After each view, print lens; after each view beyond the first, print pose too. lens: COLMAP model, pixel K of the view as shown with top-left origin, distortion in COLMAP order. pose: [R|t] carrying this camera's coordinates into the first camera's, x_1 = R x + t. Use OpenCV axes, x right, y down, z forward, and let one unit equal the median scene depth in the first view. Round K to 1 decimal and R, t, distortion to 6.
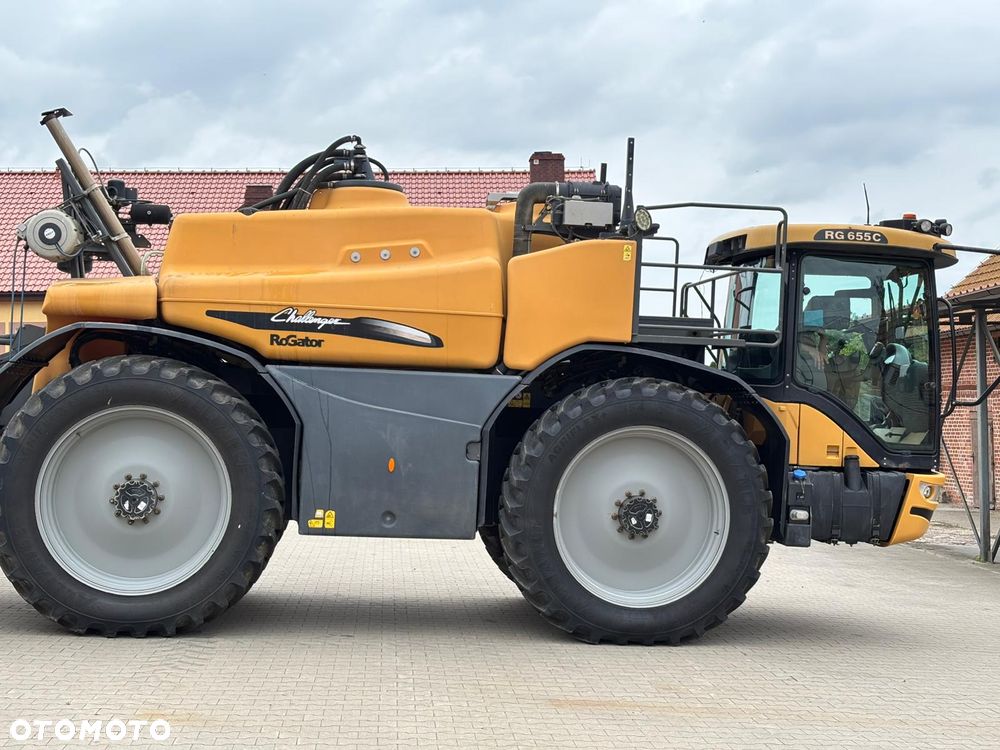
lens RADIAL K [[1575.4, 0, 500.0], [0, 1575.4, 375.0], [0, 0, 1]] dist [0.263933, -1.241658]
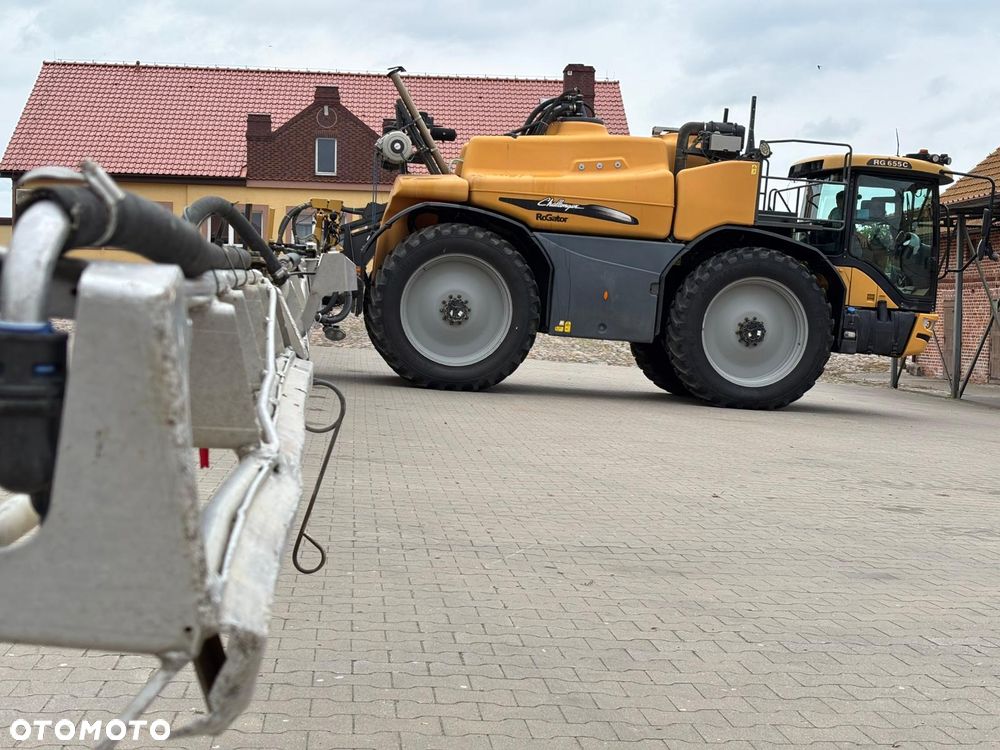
lens RADIAL K [[1575.4, 0, 500.0], [0, 1575.4, 375.0], [0, 0, 1]] dist [0.263933, -1.241658]
pose [[0.999213, 0.032649, 0.022511, -0.204196], [-0.034043, 0.997330, 0.064600, 0.035512], [-0.020342, -0.065316, 0.997657, -0.620018]]
